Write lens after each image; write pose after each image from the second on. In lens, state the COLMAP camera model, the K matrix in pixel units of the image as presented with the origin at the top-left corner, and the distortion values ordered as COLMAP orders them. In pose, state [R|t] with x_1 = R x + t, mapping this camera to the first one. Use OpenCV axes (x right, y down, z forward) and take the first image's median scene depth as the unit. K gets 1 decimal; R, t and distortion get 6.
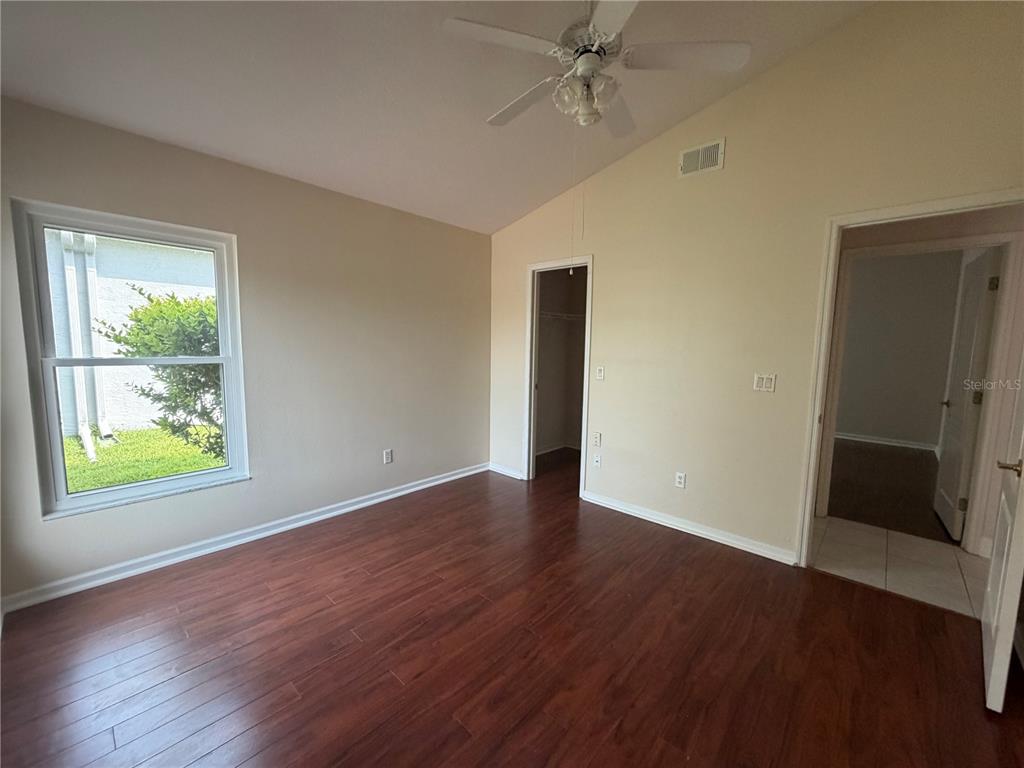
lens RADIAL K [[409.9, 0, 512.0], [0, 409.9, 384.0], [0, 0, 1]] dist [0.001043, 0.000048]
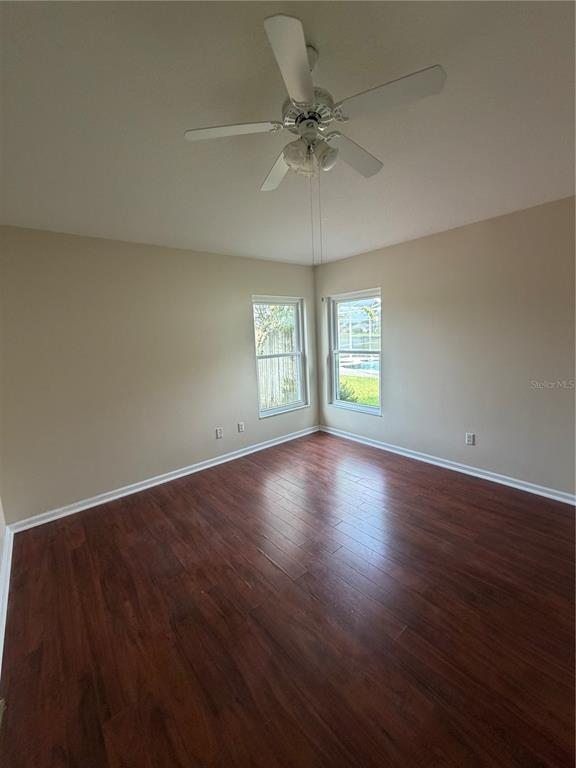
lens RADIAL K [[307.4, 0, 288.0], [0, 307.4, 384.0], [0, 0, 1]] dist [0.001043, 0.000048]
pose [[-0.129293, 0.155121, -0.979398, 0.992206], [-0.054601, 0.985076, 0.163229, -0.157343], [0.990102, 0.074580, -0.118893, 0.922168]]
